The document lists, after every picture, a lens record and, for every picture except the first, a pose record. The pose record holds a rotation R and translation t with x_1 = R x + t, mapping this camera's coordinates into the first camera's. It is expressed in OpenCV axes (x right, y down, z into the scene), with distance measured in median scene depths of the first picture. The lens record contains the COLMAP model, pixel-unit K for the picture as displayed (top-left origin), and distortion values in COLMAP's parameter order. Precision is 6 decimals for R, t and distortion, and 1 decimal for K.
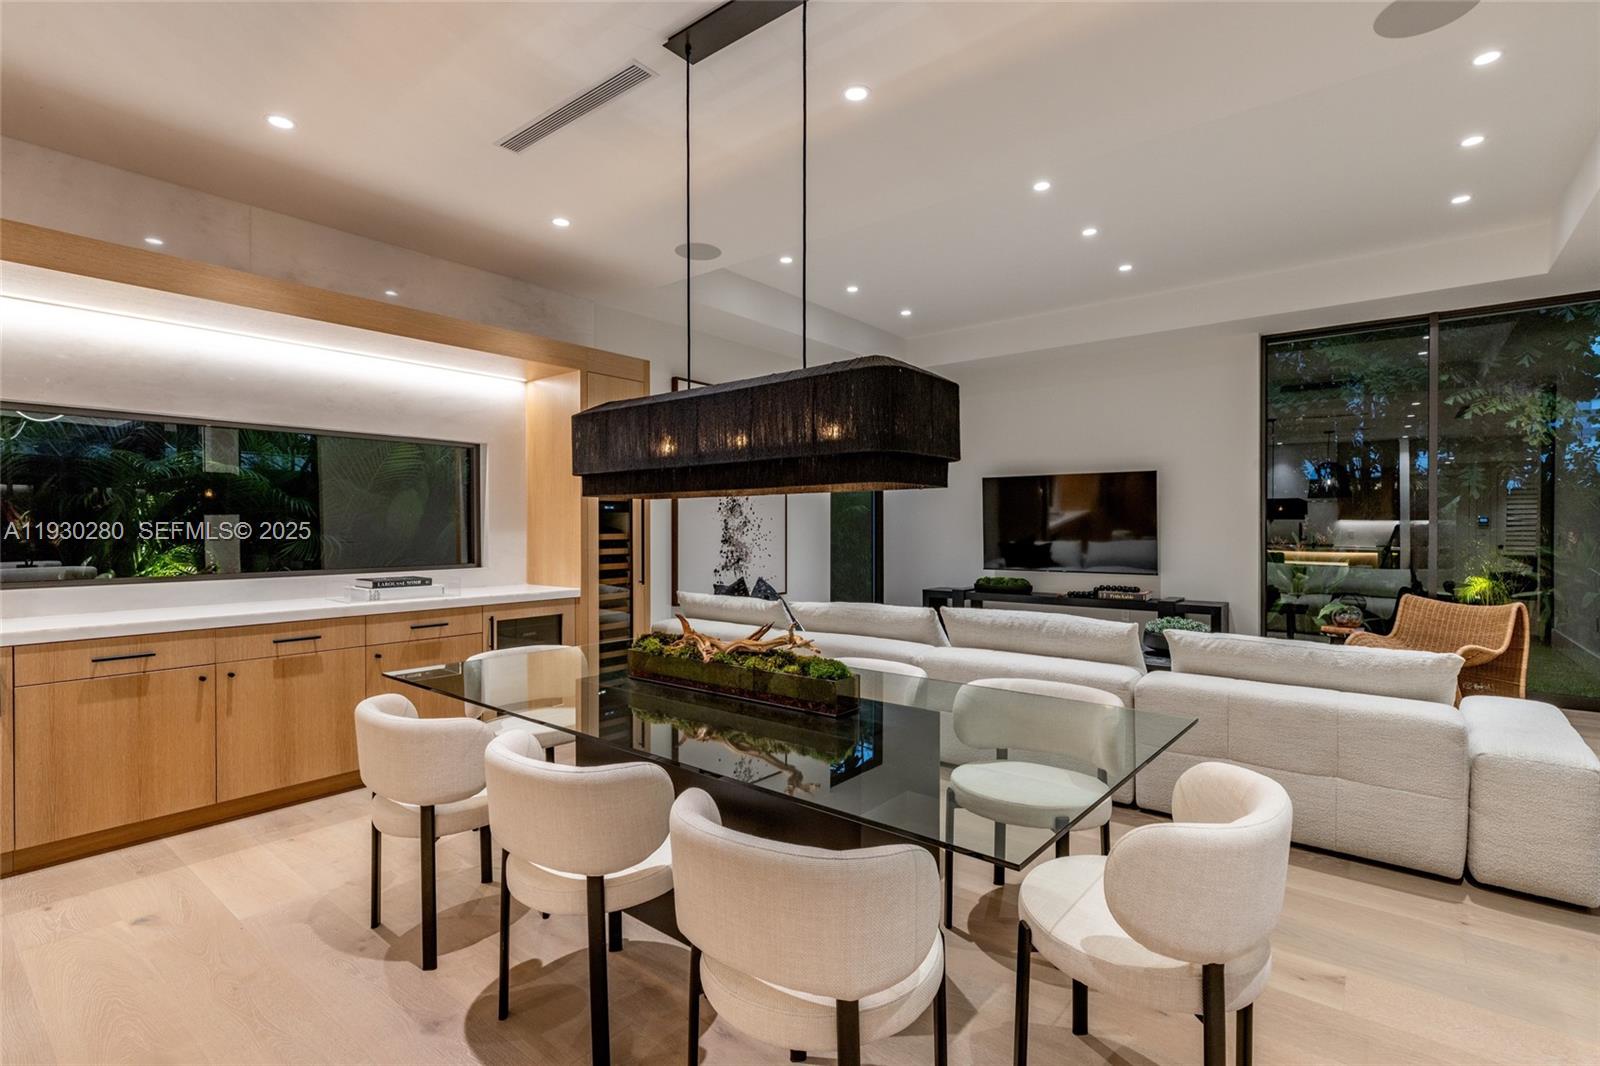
lens RADIAL K [[768.0, 0, 800.0], [0, 768.0, 533.0], [0, 0, 1]] dist [-0.000849, -0.000304]
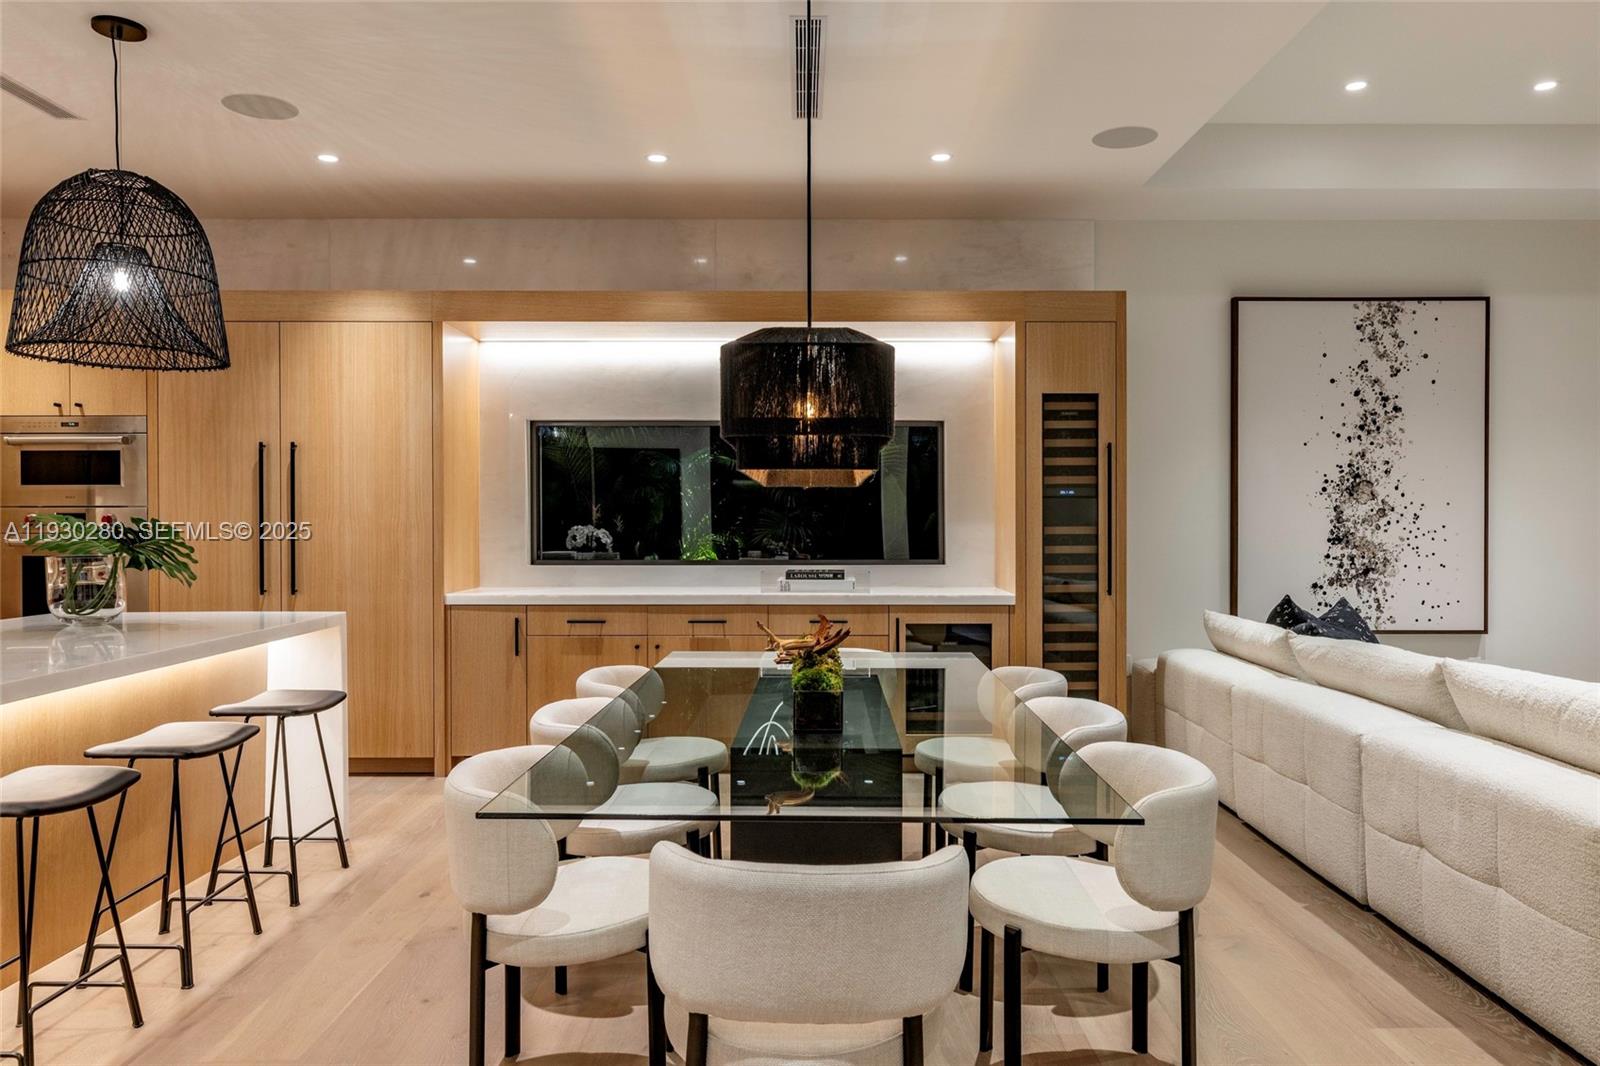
lens RADIAL K [[1146.9, 0, 800.0], [0, 1146.9, 533.0], [0, 0, 1]] dist [-0.007514, -0.001218]
pose [[0.601791, 0.009995, -0.798591, 0.552026], [-0.007340, 0.999949, 0.006985, 0.002043], [0.798620, 0.001658, 0.601833, 0.109249]]
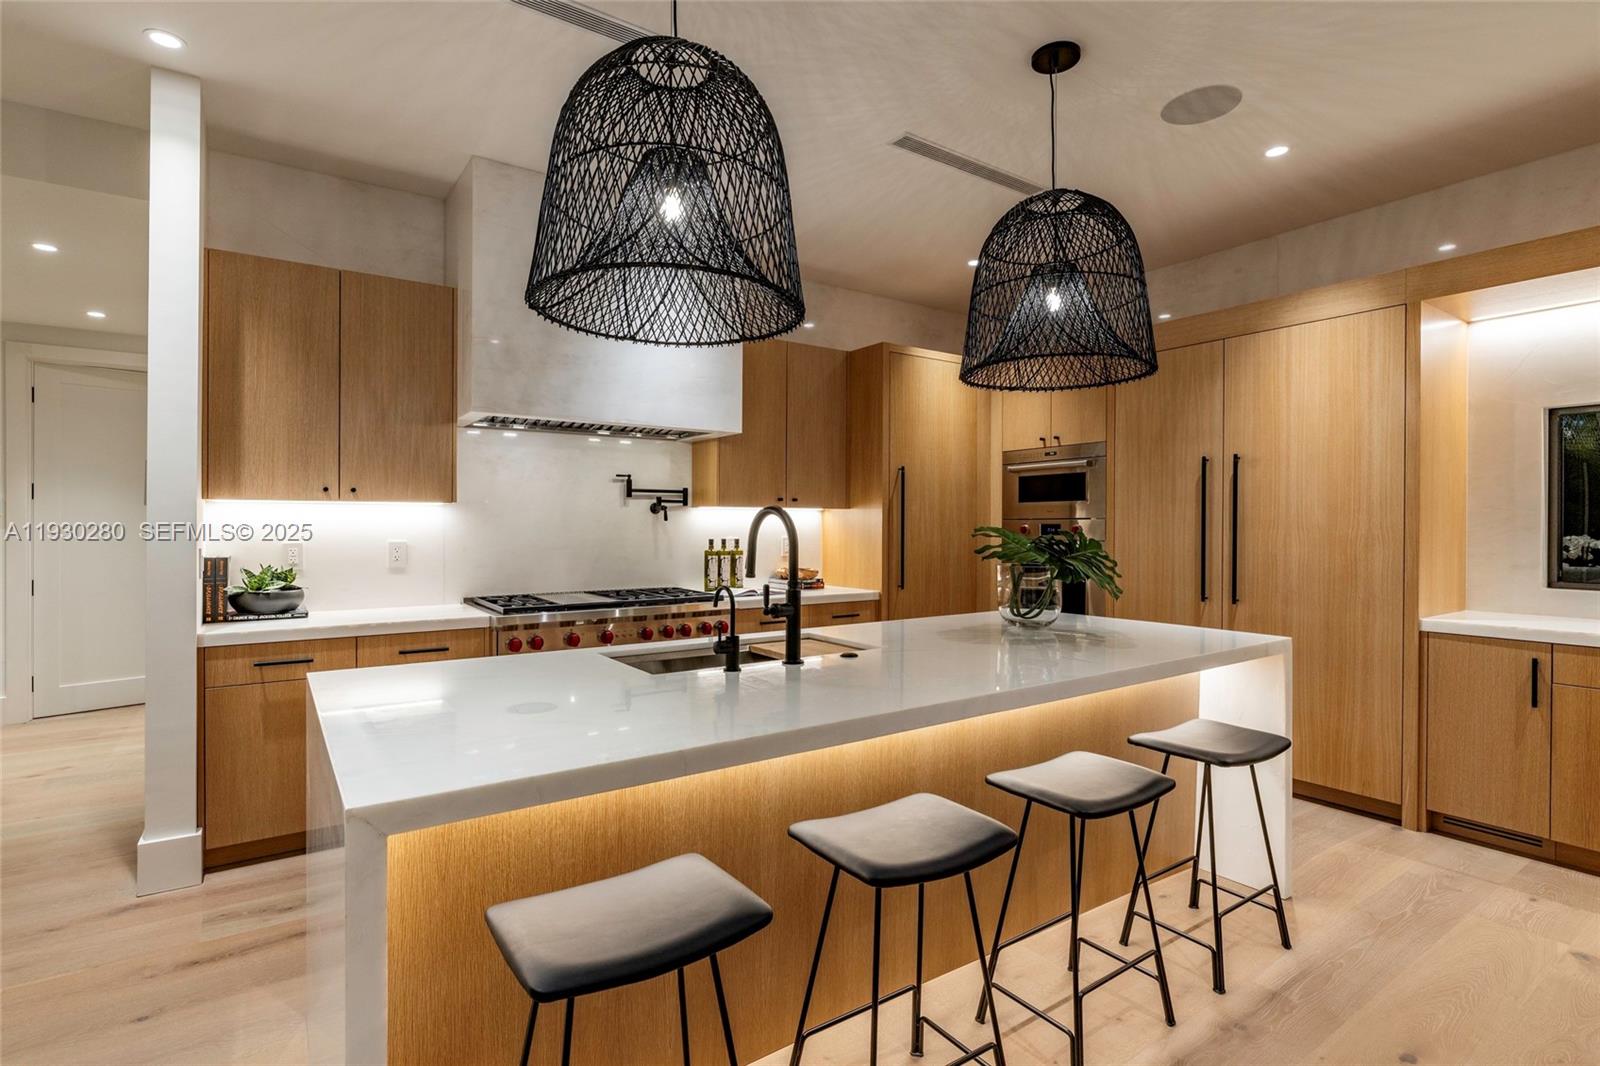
lens RADIAL K [[754.6, 0, 800.0], [0, 754.6, 533.0], [0, 0, 1]] dist [-0.000272, 0.000354]
pose [[-0.304119, 0.010337, -0.952578, 0.163815], [-0.010413, 0.999845, 0.014174, -0.003821], [0.952577, 0.014230, -0.303964, 0.214659]]
